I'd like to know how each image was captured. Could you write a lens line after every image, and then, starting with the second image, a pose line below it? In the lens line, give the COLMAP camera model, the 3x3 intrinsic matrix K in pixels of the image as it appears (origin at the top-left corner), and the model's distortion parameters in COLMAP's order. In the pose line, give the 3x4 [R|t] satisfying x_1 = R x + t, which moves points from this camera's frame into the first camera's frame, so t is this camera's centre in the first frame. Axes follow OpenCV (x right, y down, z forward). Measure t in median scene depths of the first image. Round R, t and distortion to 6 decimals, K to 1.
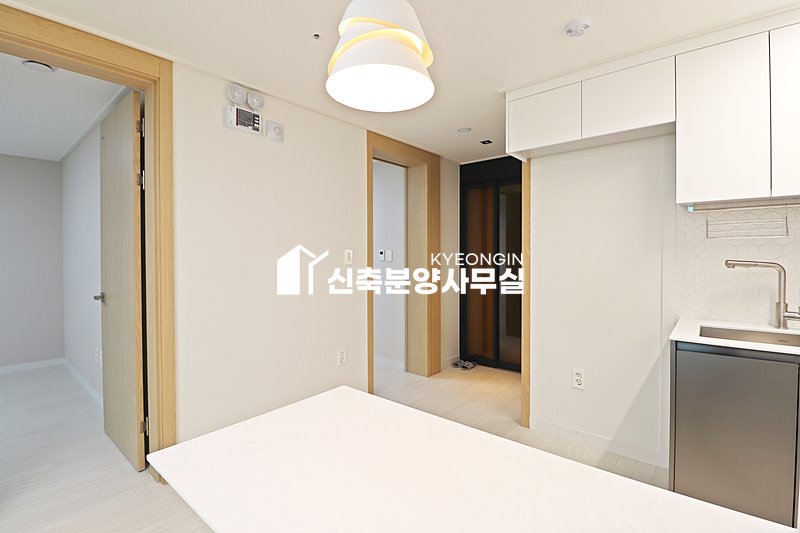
lens RADIAL K [[370.5, 0, 402.4], [0, 370.5, 260.9], [0, 0, 1]] dist [-0.000328, -0.013167]
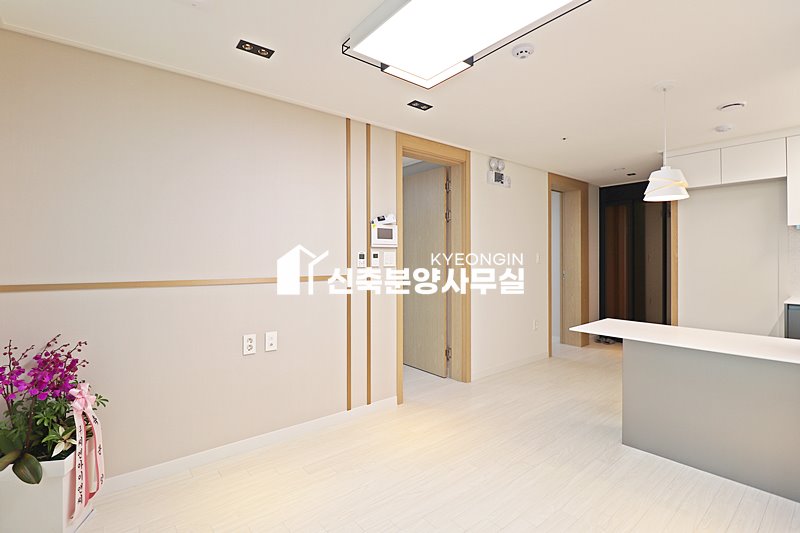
lens RADIAL K [[370.5, 0, 402.4], [0, 370.5, 260.9], [0, 0, 1]] dist [-0.000328, -0.013167]
pose [[0.983423, -0.001431, -0.181320, -0.547387], [0.000024, 0.999970, -0.007760, 0.015764], [0.181326, 0.007627, 0.983394, -0.758877]]
